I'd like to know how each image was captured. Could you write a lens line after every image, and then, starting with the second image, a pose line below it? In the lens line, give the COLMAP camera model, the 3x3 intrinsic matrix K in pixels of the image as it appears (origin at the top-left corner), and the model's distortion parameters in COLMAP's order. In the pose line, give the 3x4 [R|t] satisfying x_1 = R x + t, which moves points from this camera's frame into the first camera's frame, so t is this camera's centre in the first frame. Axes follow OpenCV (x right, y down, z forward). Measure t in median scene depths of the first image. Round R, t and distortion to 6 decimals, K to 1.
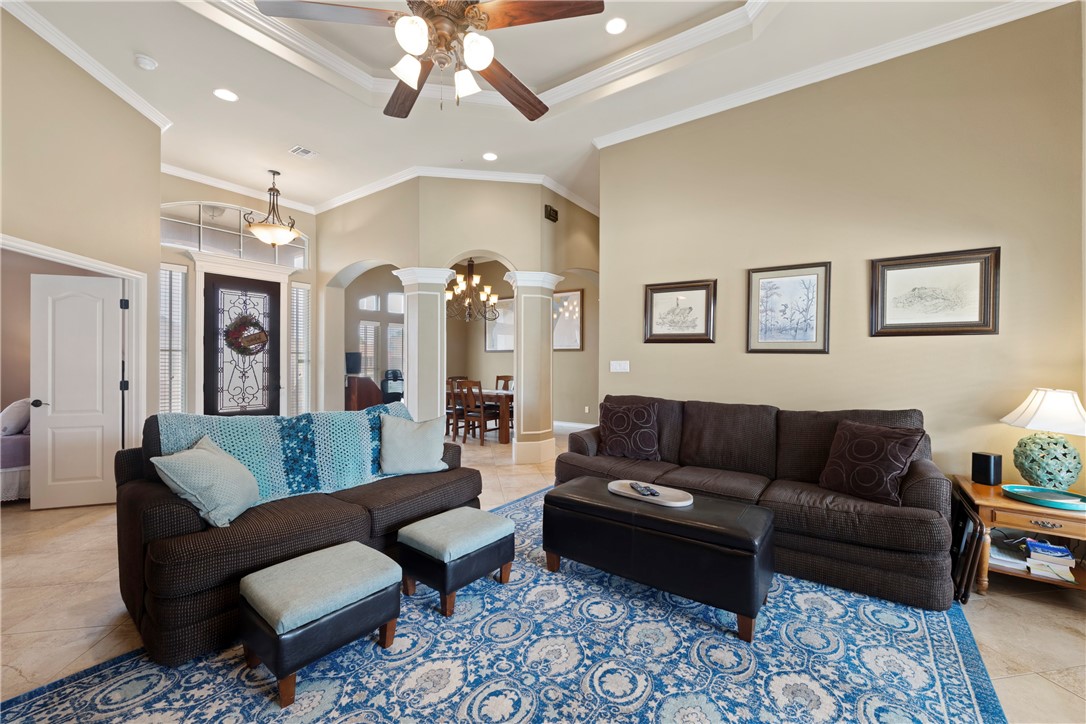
lens RADIAL K [[428.7, 0, 536.4], [0, 428.7, 366.4], [0, 0, 1]] dist [-0.001407, -0.000433]
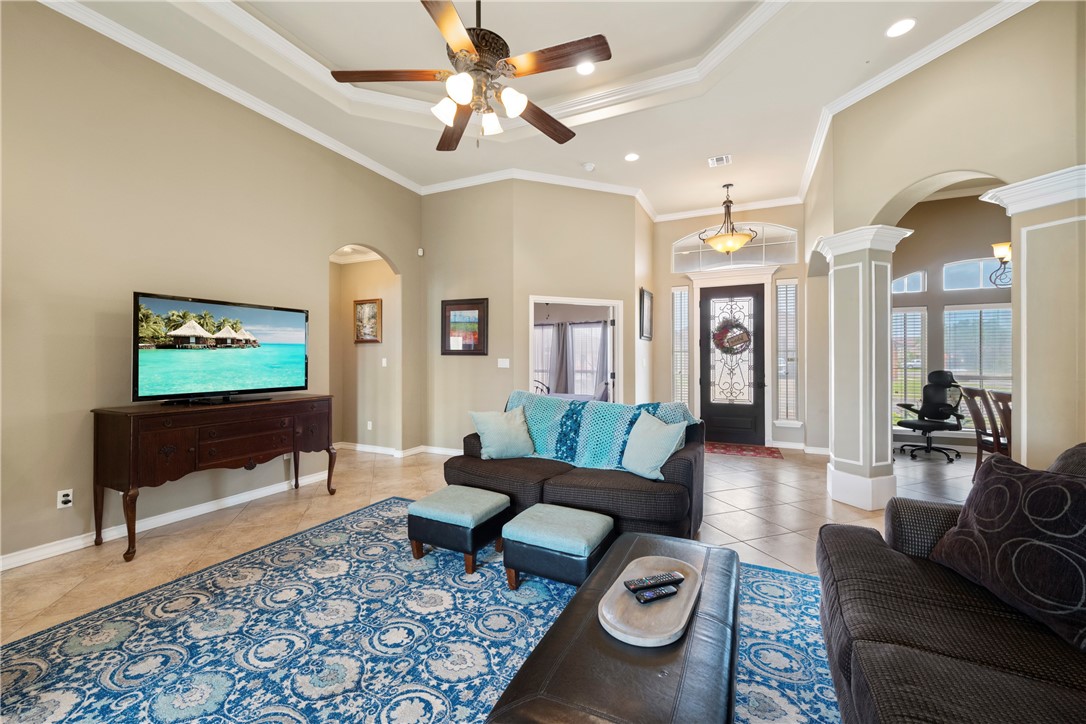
lens RADIAL K [[428.7, 0, 555.0], [0, 428.7, 363.6], [0, 0, 1]] dist [-0.001407, -0.000433]
pose [[0.201128, 0.006368, -0.979544, 0.687894], [-0.011453, 0.999926, 0.004148, -0.002972], [0.979498, 0.010385, 0.201186, 0.676504]]
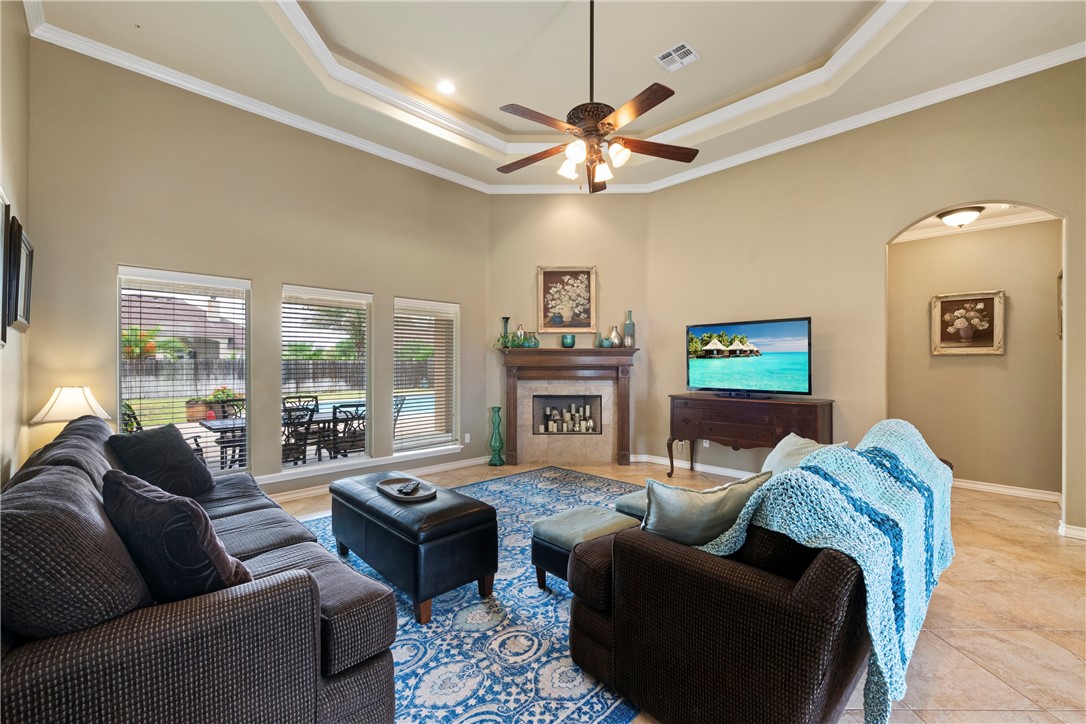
lens RADIAL K [[428.7, 0, 524.8], [0, 428.7, 358.4], [0, 0, 1]] dist [-0.001407, -0.000433]
pose [[-0.986119, -0.006555, 0.165911, -0.169543], [-0.006222, 0.999977, 0.002527, -0.025790], [-0.165924, 0.001460, -0.986138, 1.760540]]
